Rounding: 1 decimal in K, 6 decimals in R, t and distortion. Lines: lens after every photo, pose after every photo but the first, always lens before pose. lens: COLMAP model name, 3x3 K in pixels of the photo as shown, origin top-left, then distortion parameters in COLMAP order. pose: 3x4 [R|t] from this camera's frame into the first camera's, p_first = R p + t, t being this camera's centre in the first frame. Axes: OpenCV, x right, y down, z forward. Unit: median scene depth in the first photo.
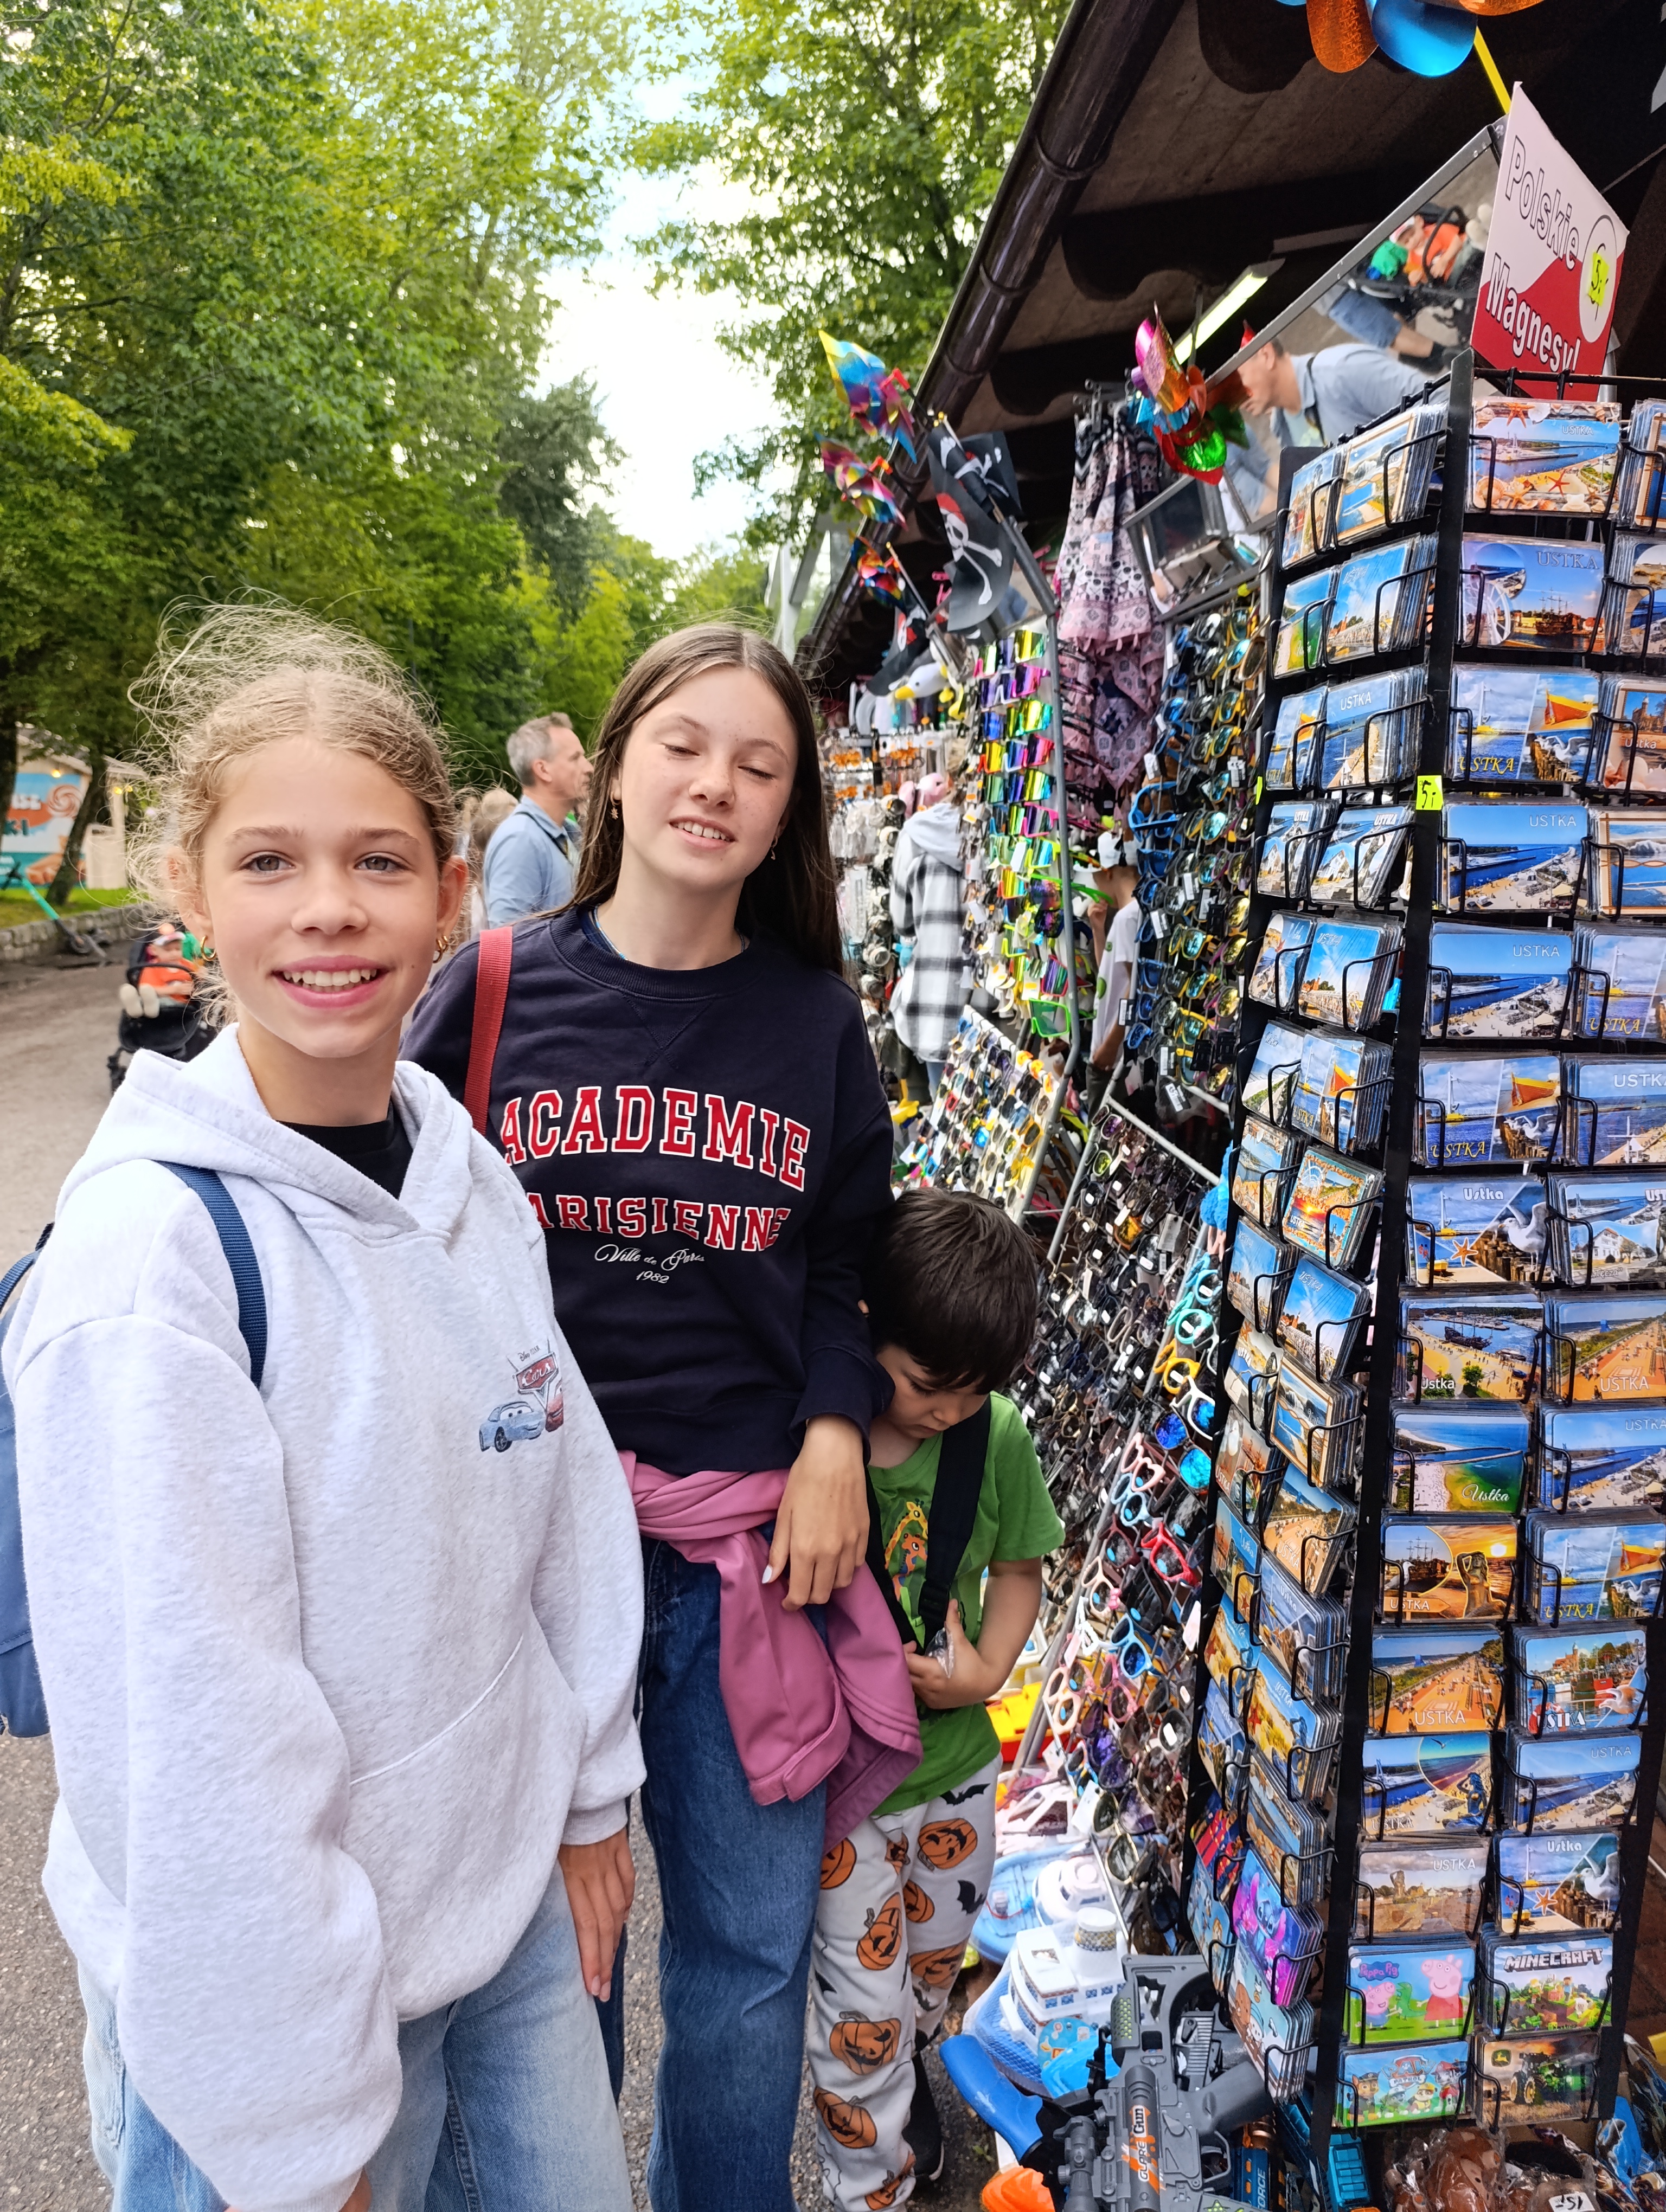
lens RADIAL K [[1465.2, 0, 841.5], [0, 1465.2, 1108.2], [0, 0, 1]] dist [-0.026819, -0.003041]
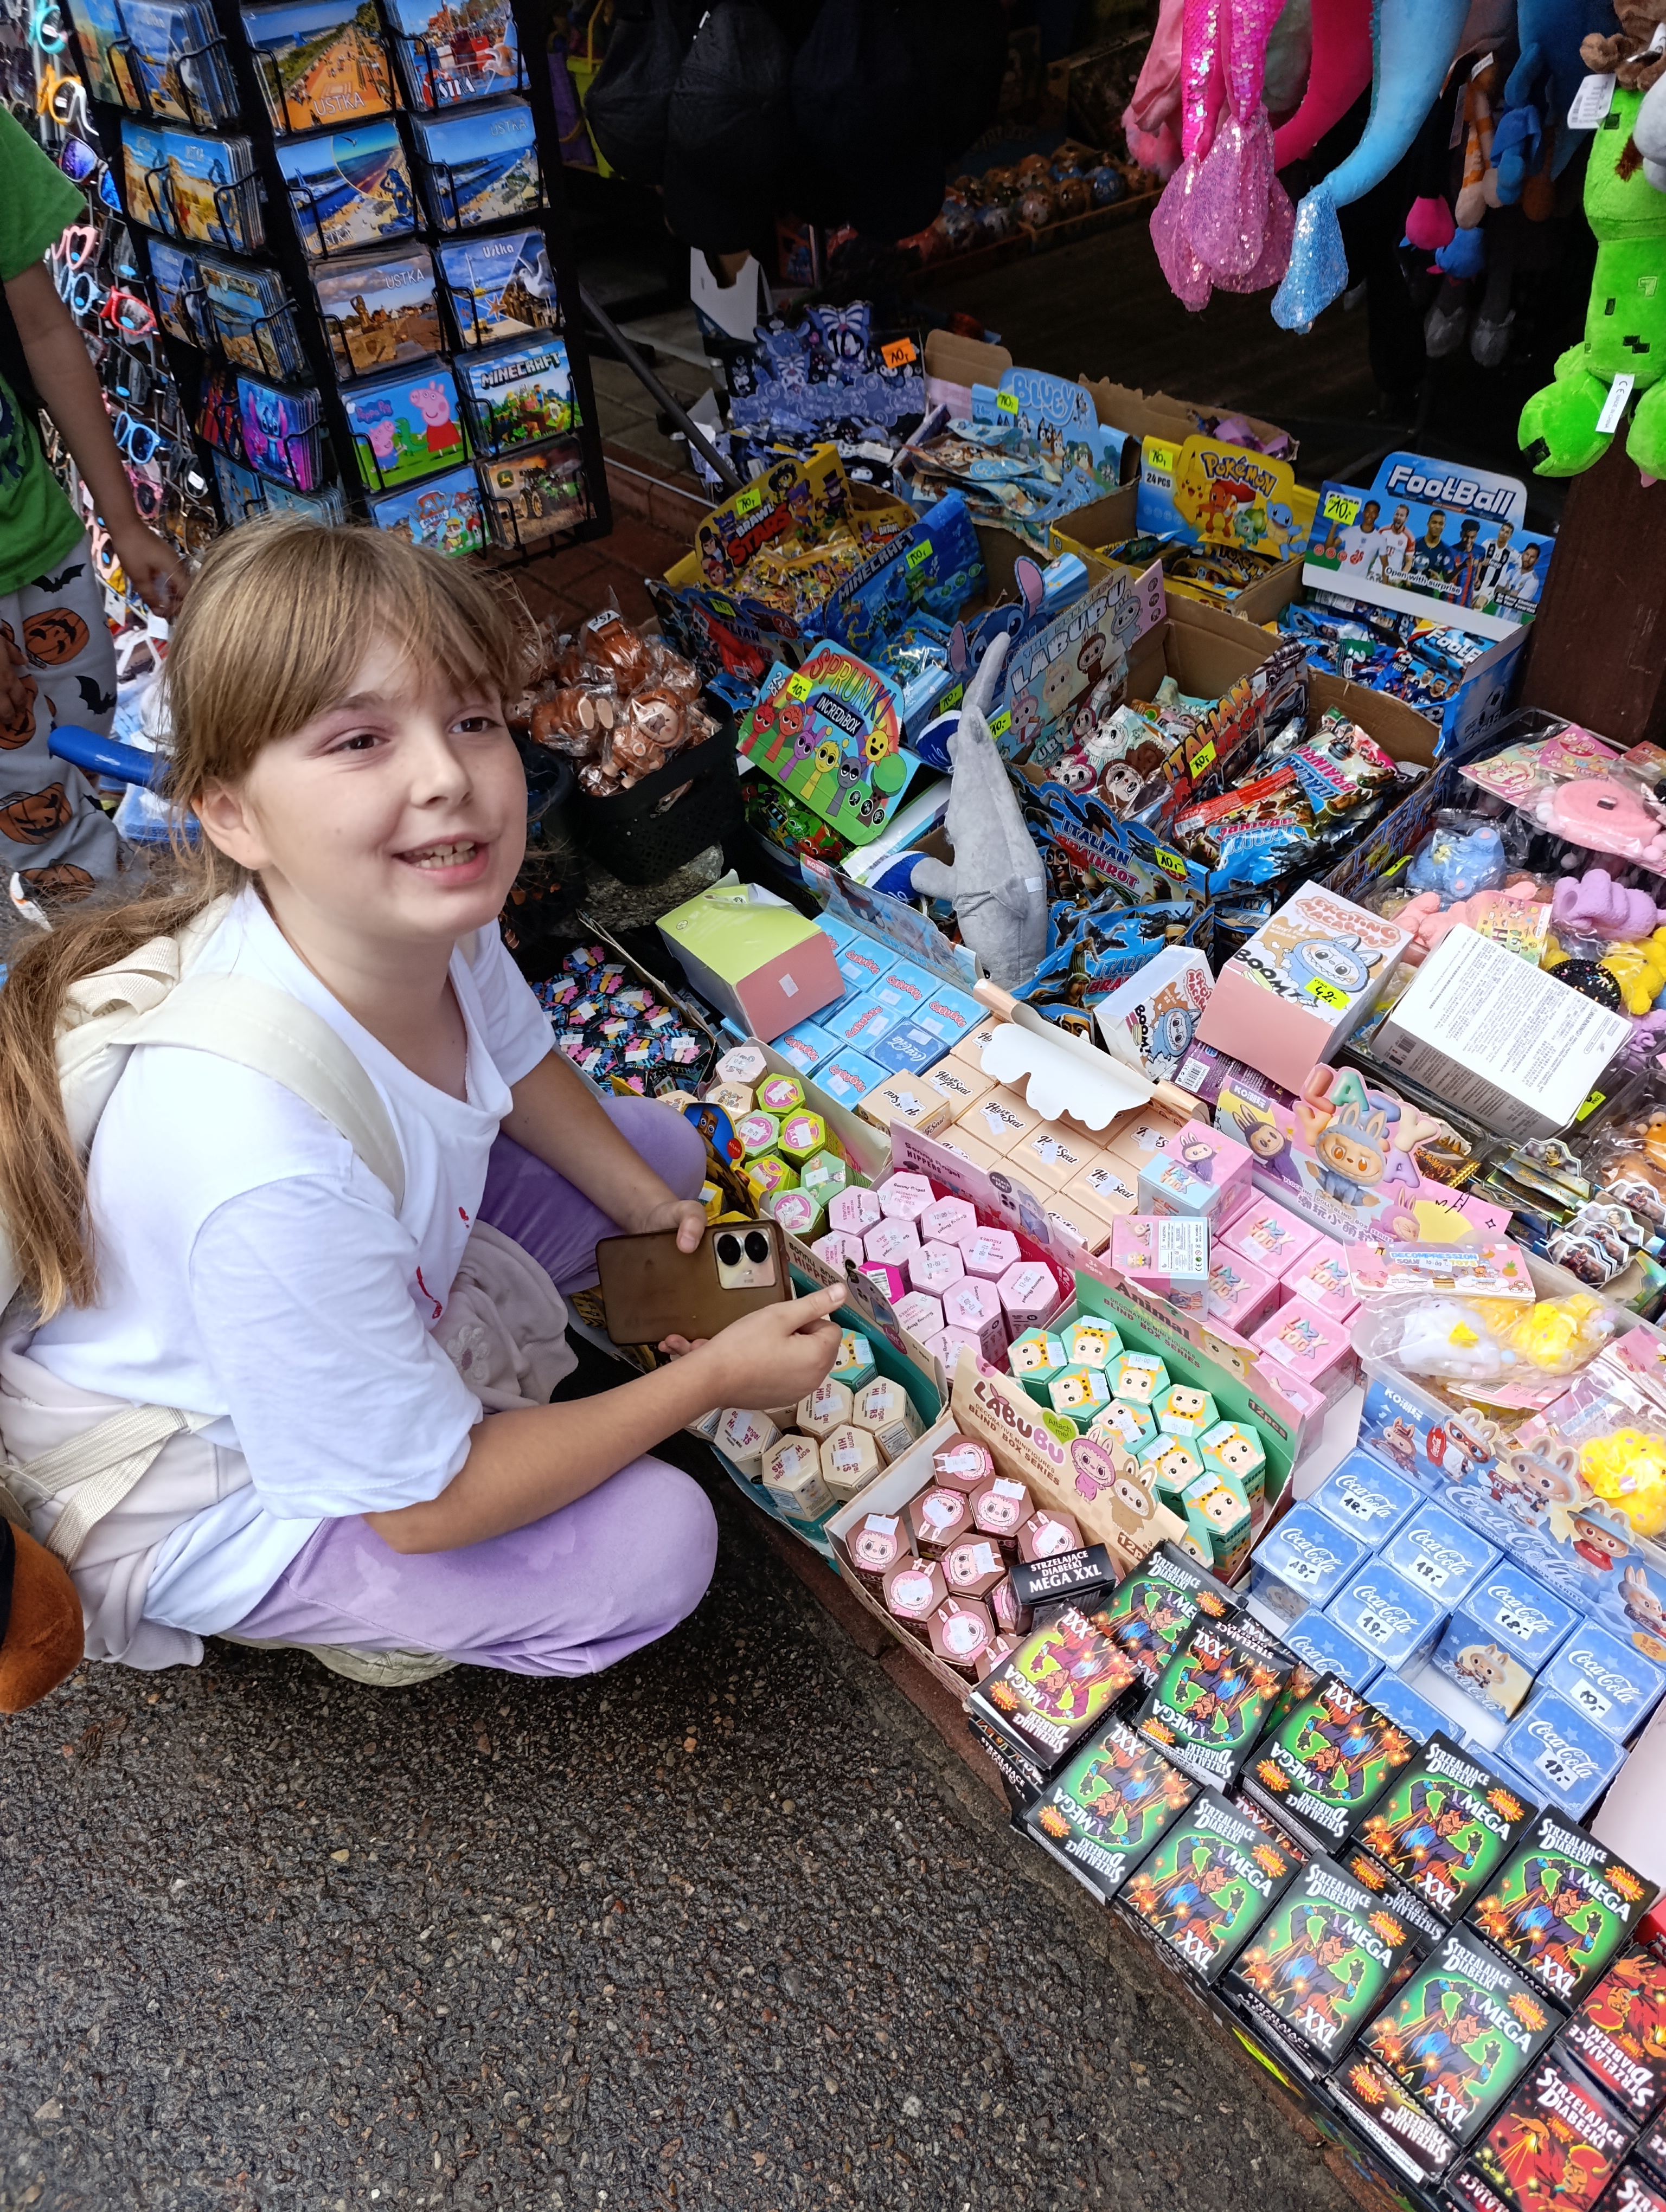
lens RADIAL K [[1465.2, 0, 839.5], [0, 1465.2, 1108.2], [0, 0, 1]] dist [-0.026819, -0.003041]
pose [[0.798211, -0.440140, 0.411262, -0.022589], [0.150344, 0.806688, 0.571534, 0.452500], [-0.583315, -0.394374, 0.710079, -0.169383]]
